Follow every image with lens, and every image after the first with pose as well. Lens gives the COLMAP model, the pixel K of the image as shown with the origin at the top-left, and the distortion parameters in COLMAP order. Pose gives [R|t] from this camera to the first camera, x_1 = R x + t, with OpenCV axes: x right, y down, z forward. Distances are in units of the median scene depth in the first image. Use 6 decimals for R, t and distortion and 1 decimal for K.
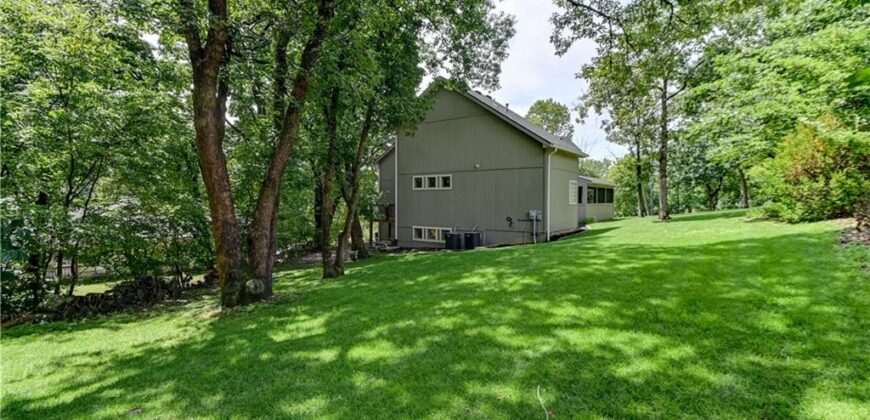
lens RADIAL K [[413.4, 0, 435.0], [0, 413.4, 210.0], [0, 0, 1]] dist [0.002204, 0.000217]
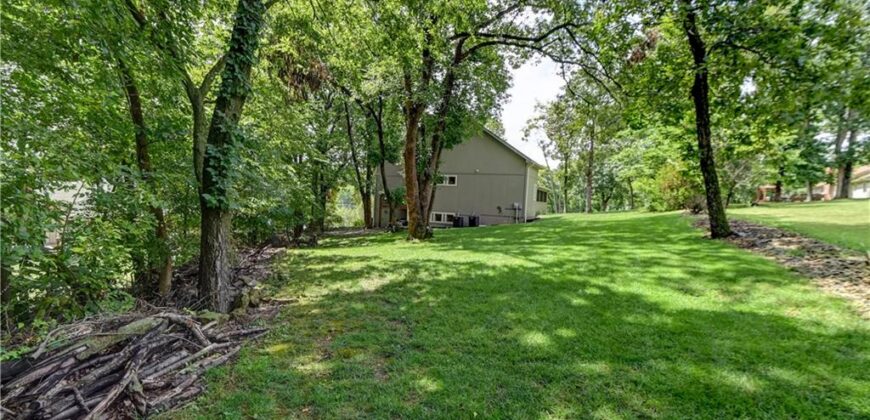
lens RADIAL K [[419.8, 0, 437.5], [0, 419.8, 219.4], [0, 0, 1]] dist [-0.001761, -0.000153]
pose [[0.970540, 0.036256, 0.238197, -0.368231], [-0.042462, 0.998878, 0.020972, 0.038298], [-0.237170, -0.030468, 0.970990, -0.390947]]
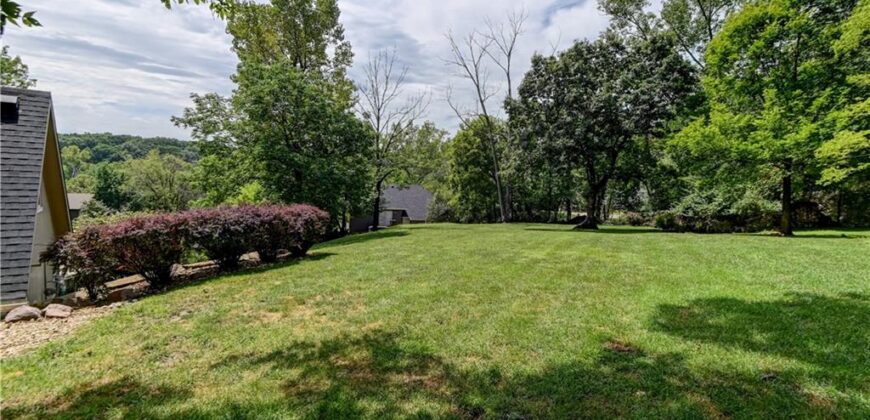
lens RADIAL K [[413.4, 0, 435.0], [0, 413.4, 210.0], [0, 0, 1]] dist [0.002204, 0.000217]
pose [[0.977149, 0.017119, 0.211863, 0.883496], [-0.028806, 0.998221, 0.052197, -0.067587], [-0.210592, -0.057107, 0.975905, 1.315782]]
